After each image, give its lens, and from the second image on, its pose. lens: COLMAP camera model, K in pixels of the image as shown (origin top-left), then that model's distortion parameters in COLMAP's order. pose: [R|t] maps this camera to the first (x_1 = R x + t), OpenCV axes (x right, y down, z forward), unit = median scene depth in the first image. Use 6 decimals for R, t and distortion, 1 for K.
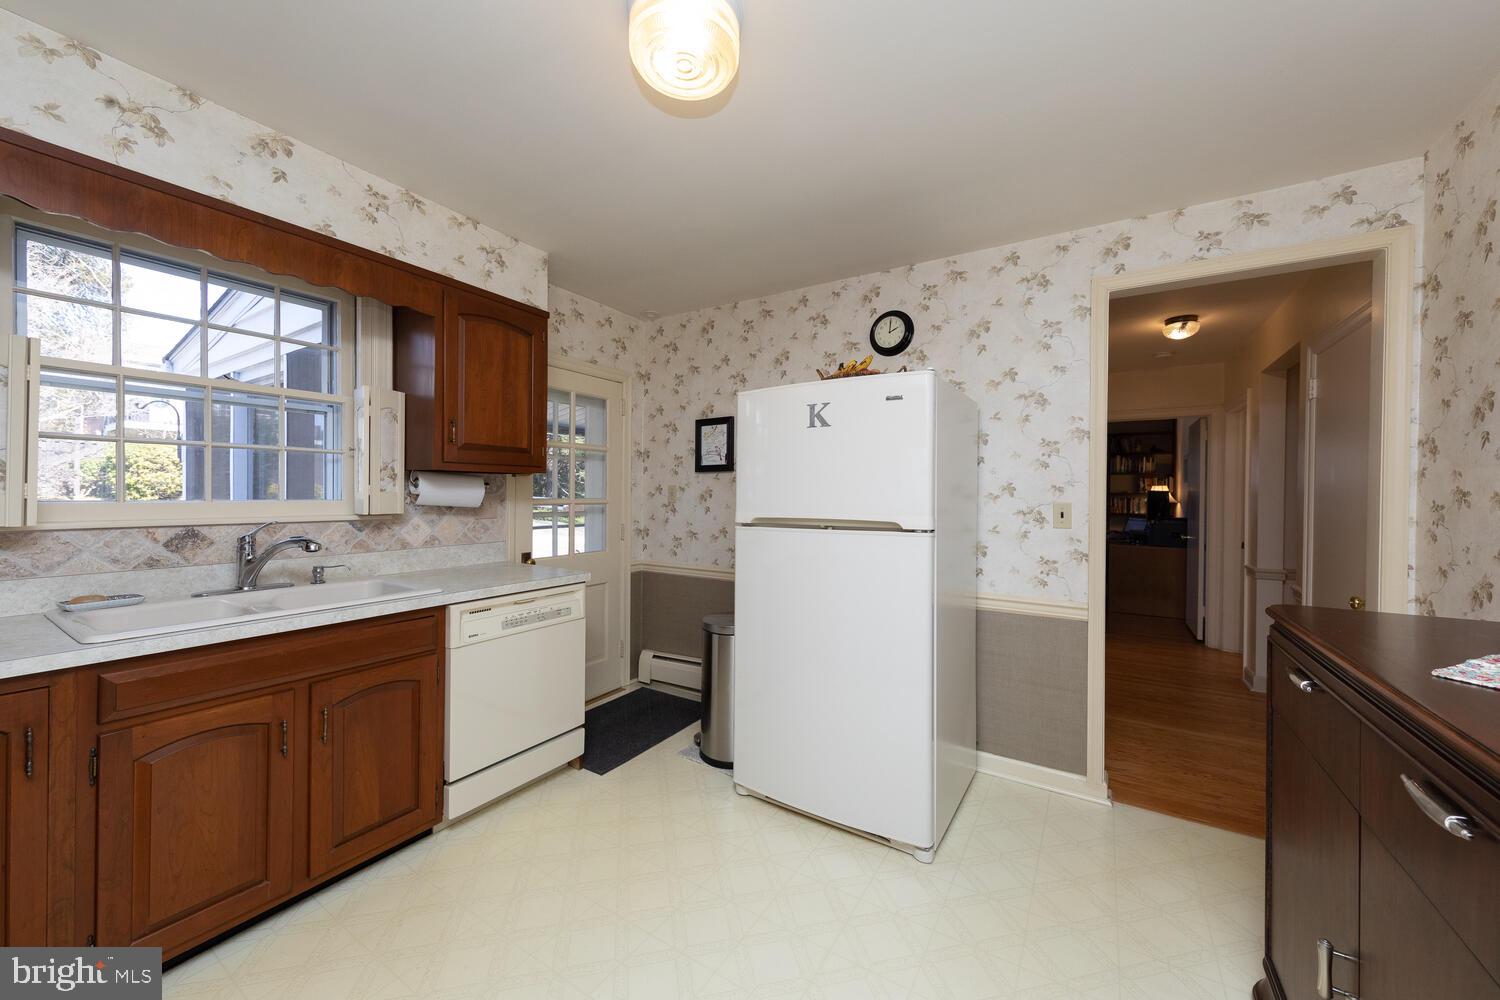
lens RADIAL K [[556.9, 0, 753.8], [0, 556.9, 494.7], [0, 0, 1]] dist [0.004339, -0.000329]
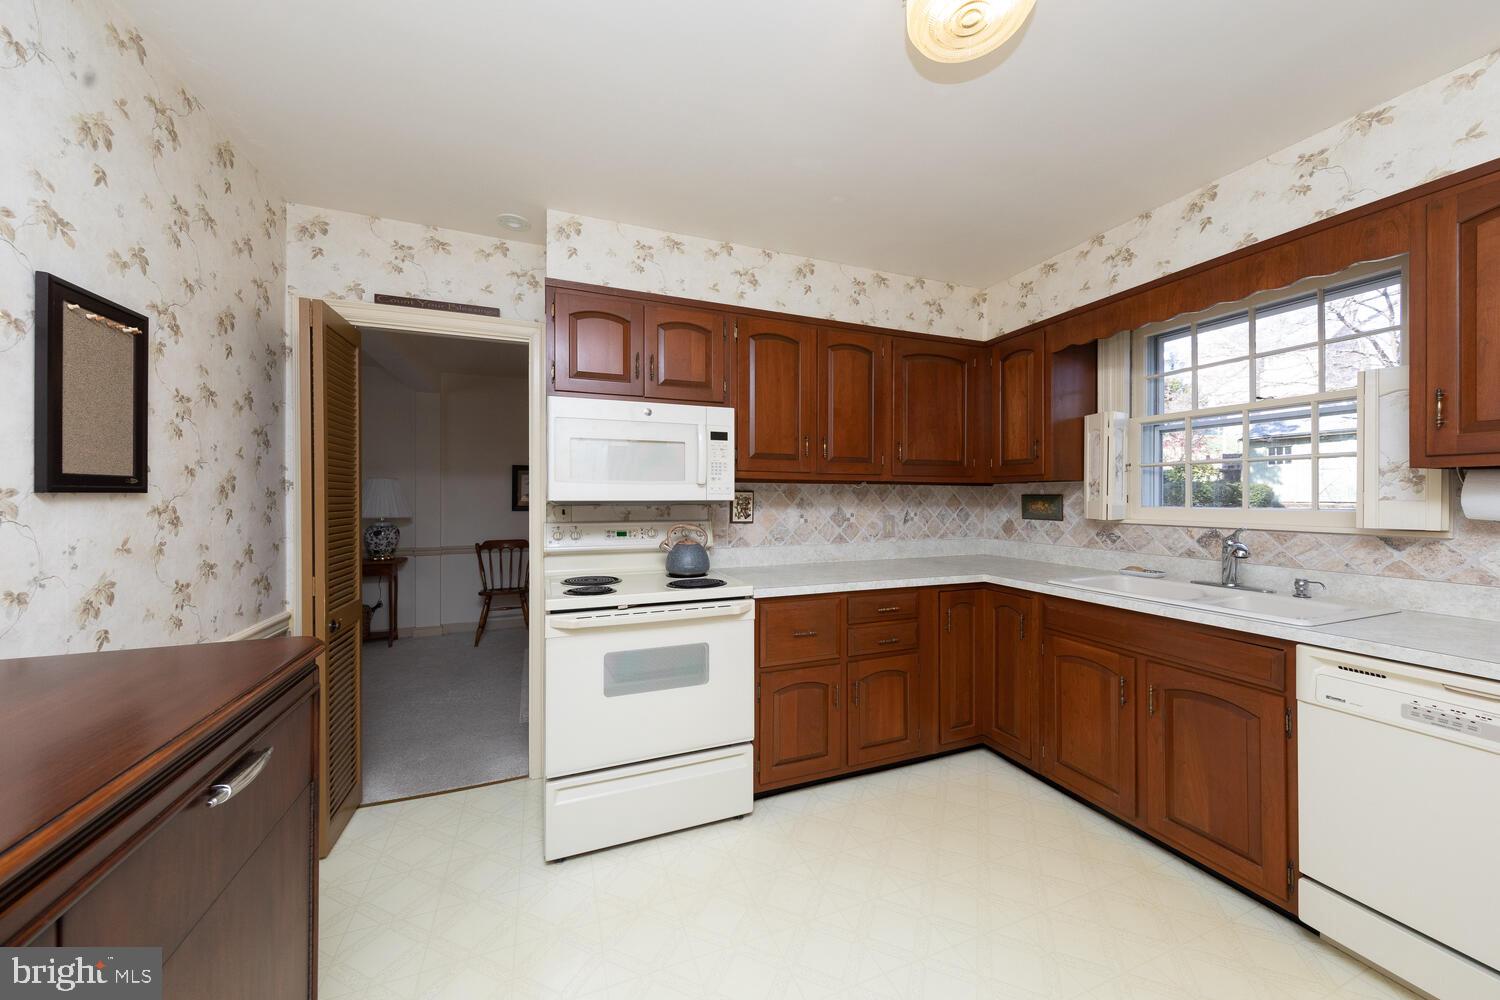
lens RADIAL K [[556.9, 0, 753.8], [0, 556.9, 494.7], [0, 0, 1]] dist [0.004339, -0.000329]
pose [[-0.607958, -0.012380, -0.793873, 0.580871], [-0.009327, 0.999921, -0.008450, 0.002205], [0.793915, 0.002267, -0.608025, 0.913336]]
